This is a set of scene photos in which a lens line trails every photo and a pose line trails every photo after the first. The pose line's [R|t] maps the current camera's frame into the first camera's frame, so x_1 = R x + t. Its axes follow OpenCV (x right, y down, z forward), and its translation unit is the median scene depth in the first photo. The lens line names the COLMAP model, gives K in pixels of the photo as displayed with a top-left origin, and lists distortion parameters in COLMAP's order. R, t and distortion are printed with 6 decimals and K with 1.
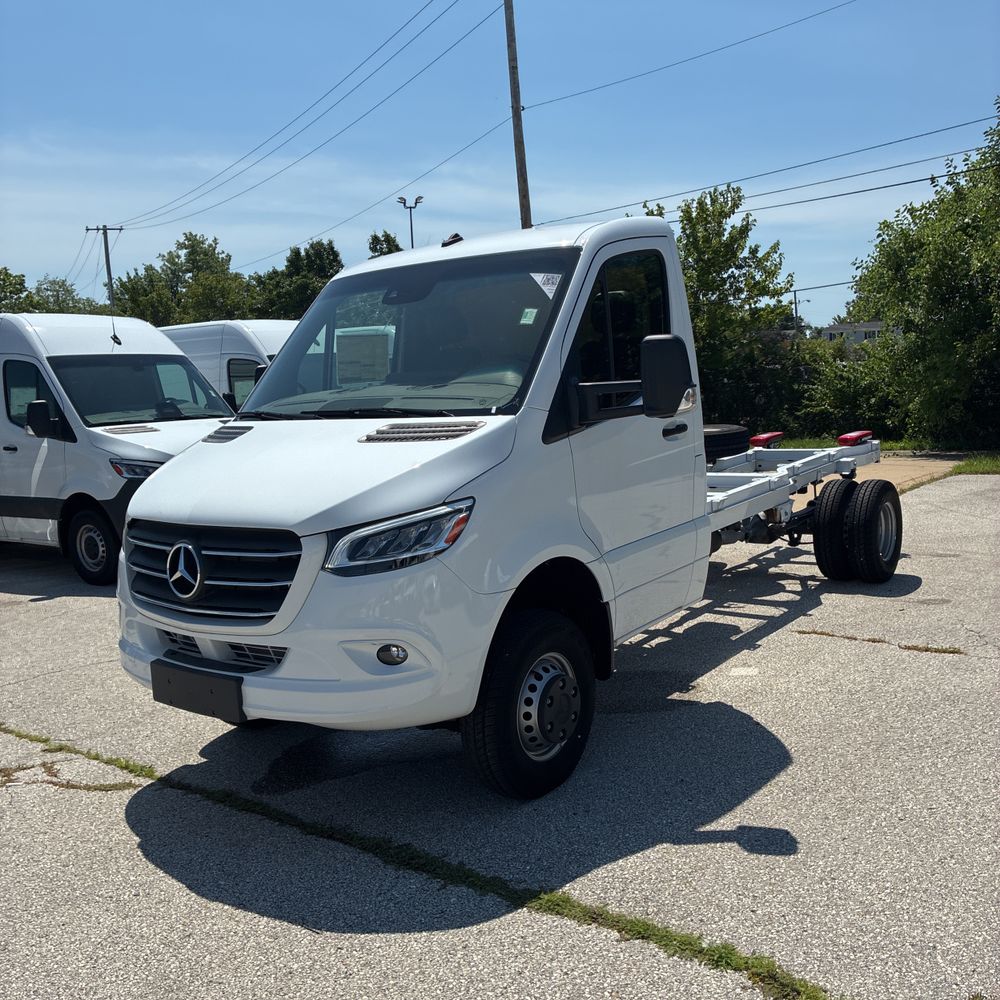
lens RADIAL K [[1012.9, 0, 507.4], [0, 1012.9, 490.1], [0, 0, 1]] dist [0.011365, 0.002274]
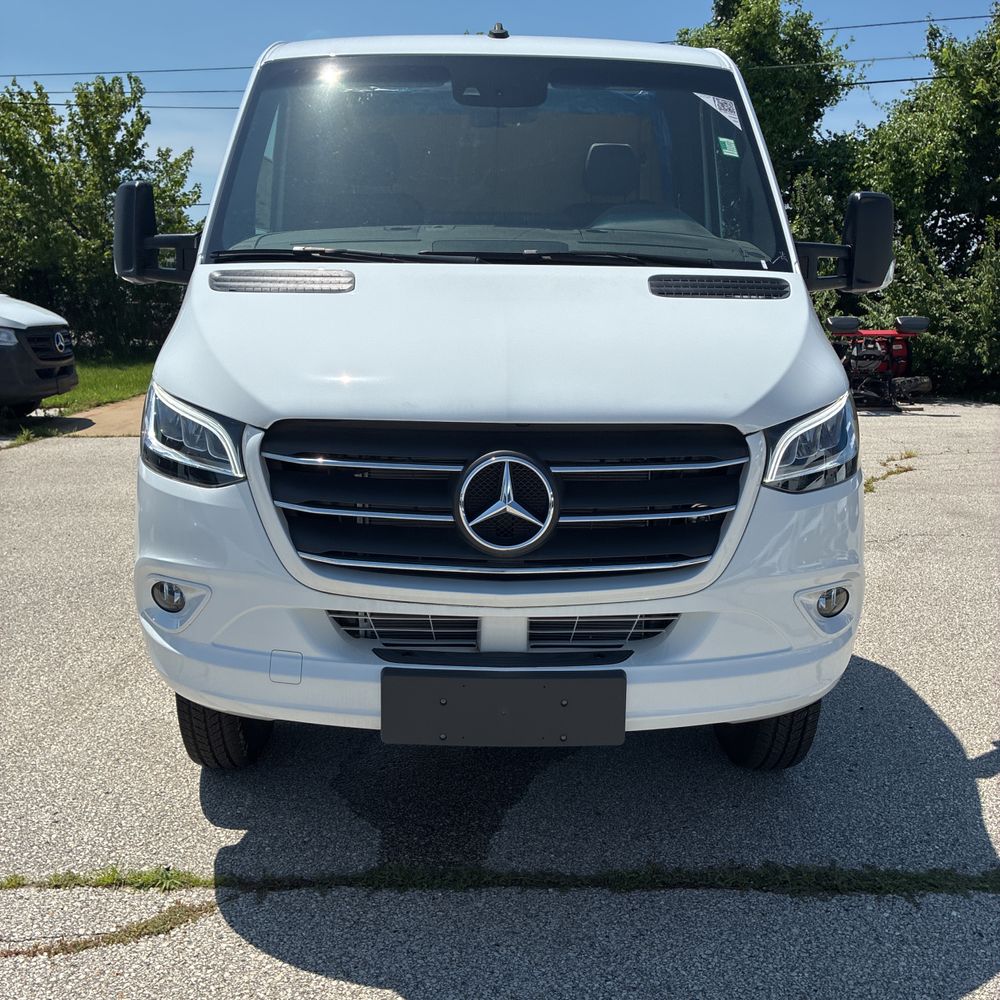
lens RADIAL K [[1010.6, 0, 495.2], [0, 1010.6, 496.0], [0, 0, 1]] dist [0.019565, -0.016033]
pose [[0.784635, -0.057835, 0.617255, -0.103913], [0.013676, 0.997012, 0.076033, 0.004877], [-0.619807, -0.051217, 0.783081, 0.086955]]
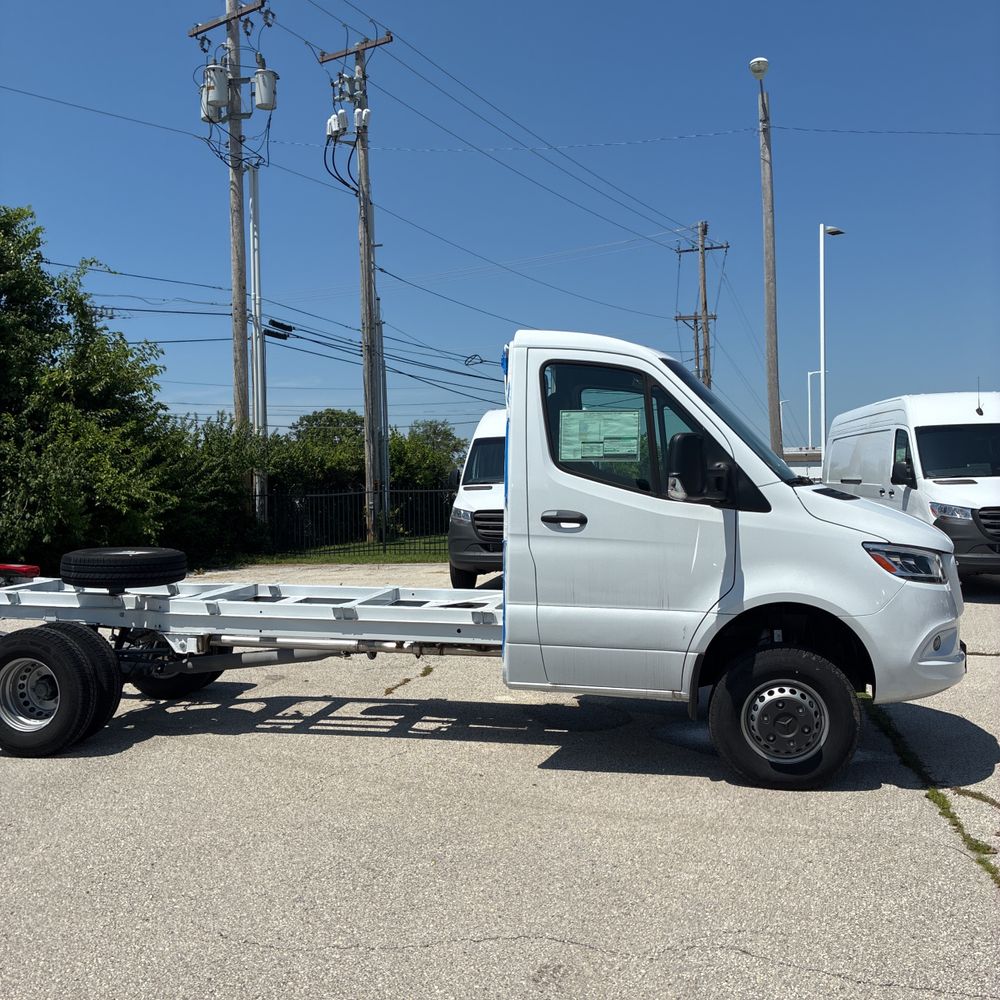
lens RADIAL K [[1002.2, 0, 492.5], [0, 1002.2, 497.5], [0, 0, 1]] dist [0.089075, -0.193630]
pose [[-0.424293, 0.045379, 0.904387, -0.218915], [0.144576, 0.989327, 0.018187, -0.024398], [-0.893909, 0.138469, -0.426325, 0.348878]]
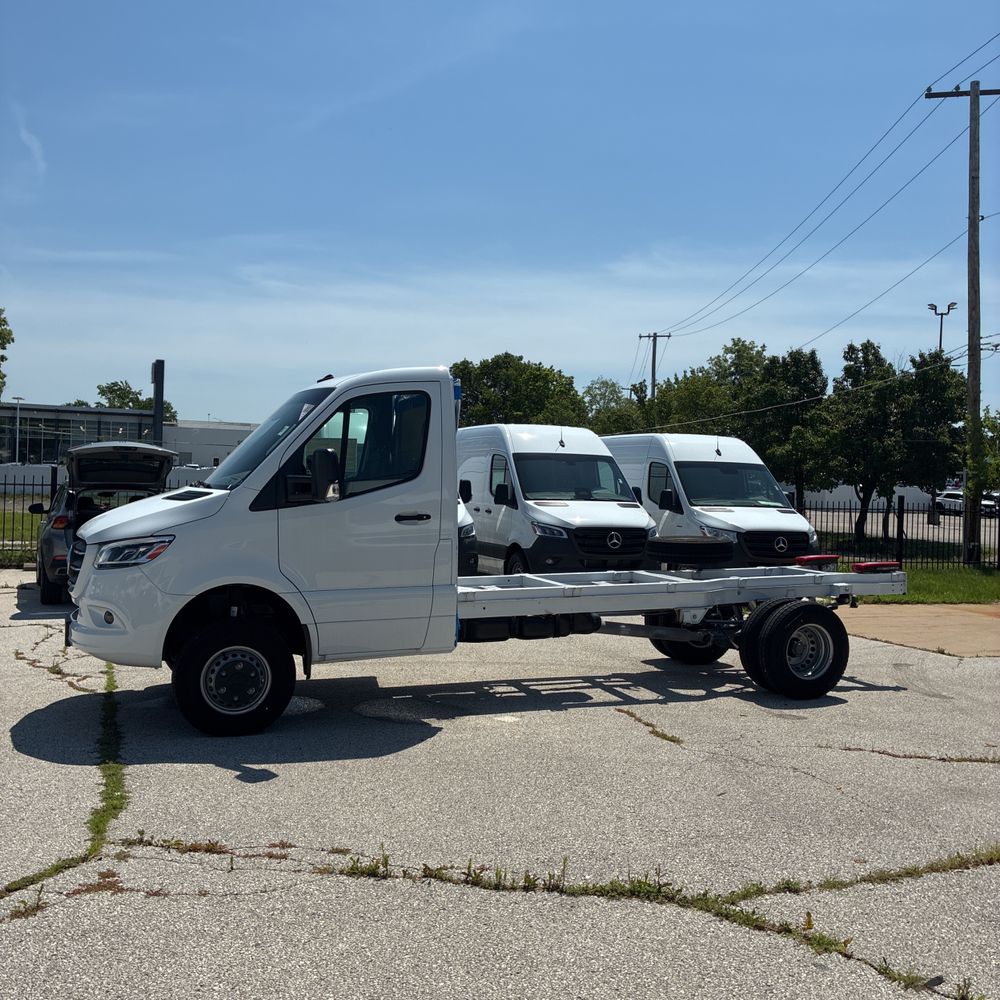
lens RADIAL K [[1002.2, 0, 492.5], [0, 1002.2, 497.5], [0, 0, 1]] dist [0.089075, -0.193630]
pose [[0.836005, 0.088548, -0.541530, 0.196949], [-0.136297, 0.989474, -0.048620, -0.006948], [0.531525, 0.114455, 0.839274, -0.019641]]
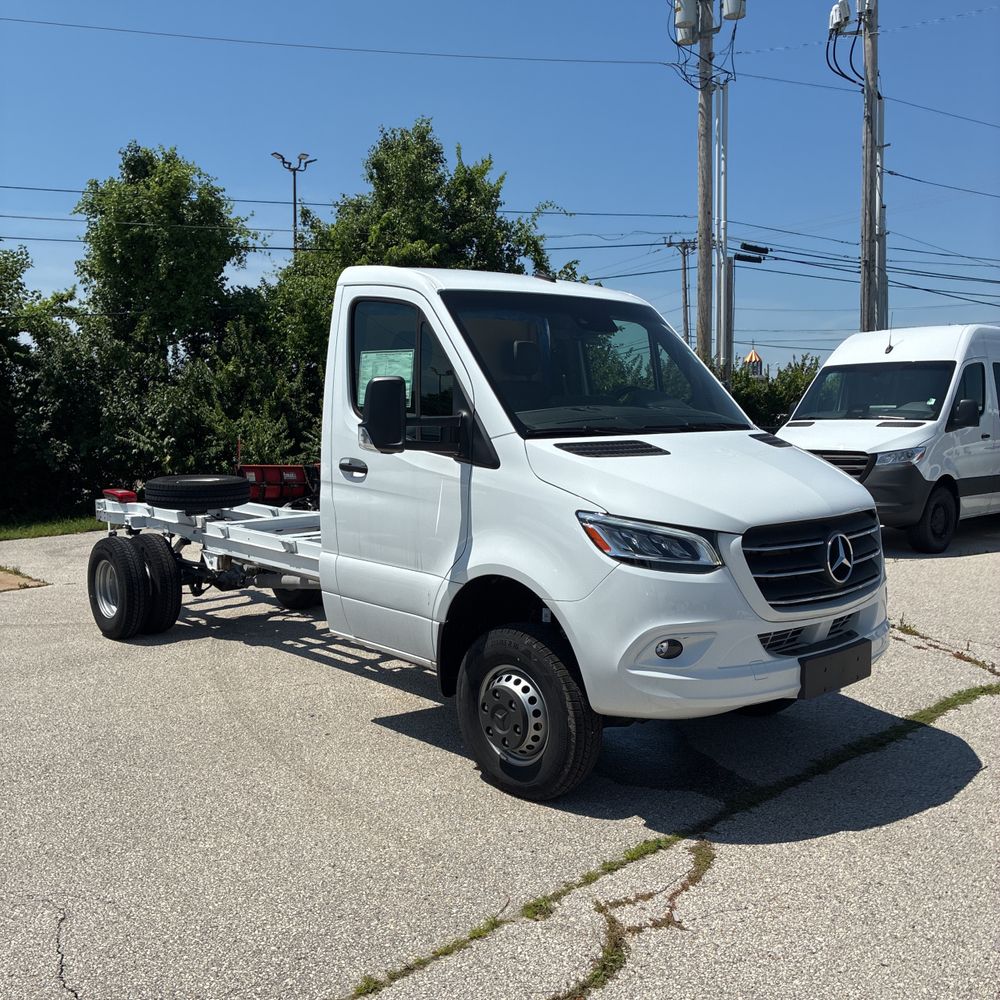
lens RADIAL K [[1002.2, 0, 492.5], [0, 1002.2, 497.5], [0, 0, 1]] dist [0.089075, -0.193630]
pose [[0.180112, -0.028452, 0.983235, -0.227137], [0.113458, 0.993511, 0.007965, -0.005980], [-0.977081, 0.110121, 0.182171, 0.179514]]
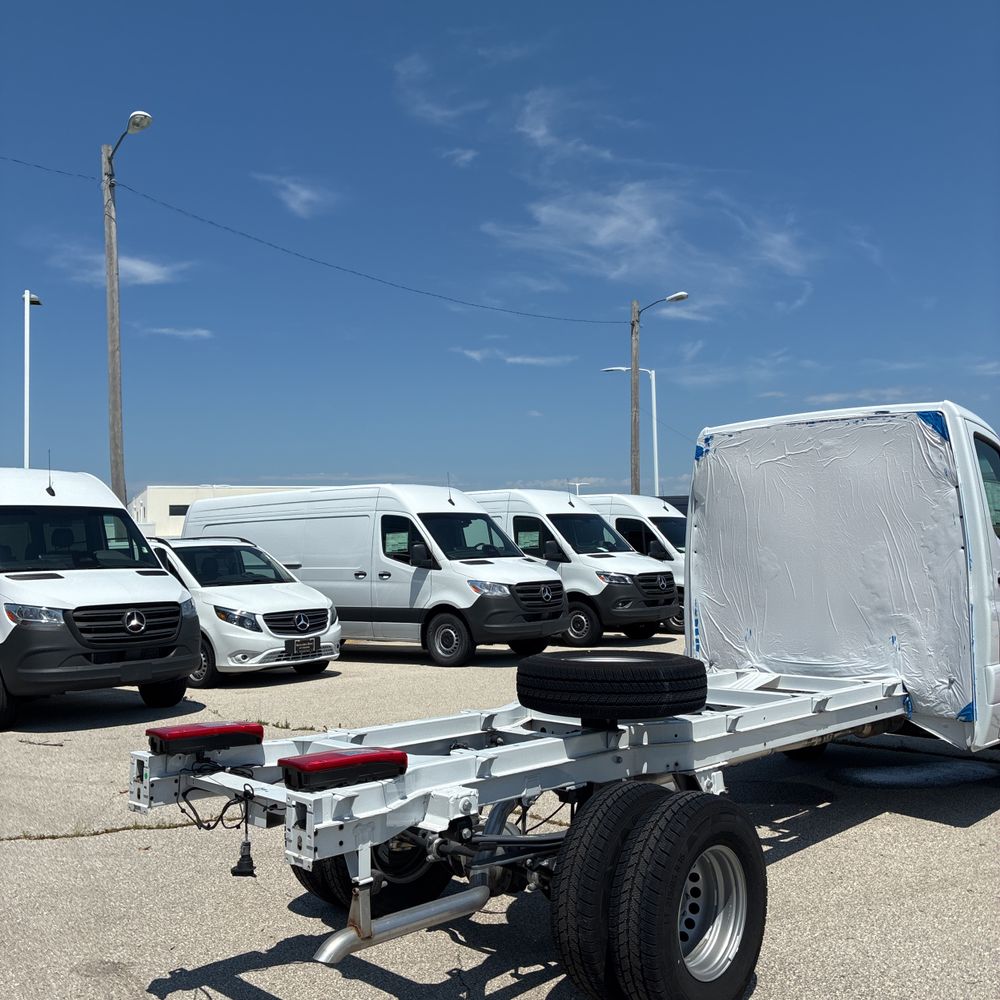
lens RADIAL K [[1010.6, 0, 495.2], [0, 1010.6, 496.0], [0, 0, 1]] dist [0.019565, -0.016033]
pose [[-0.990833, 0.083351, 0.106318, 0.059994], [0.089359, 0.994586, 0.053051, -0.056096], [-0.101320, 0.062065, -0.992916, 0.488765]]
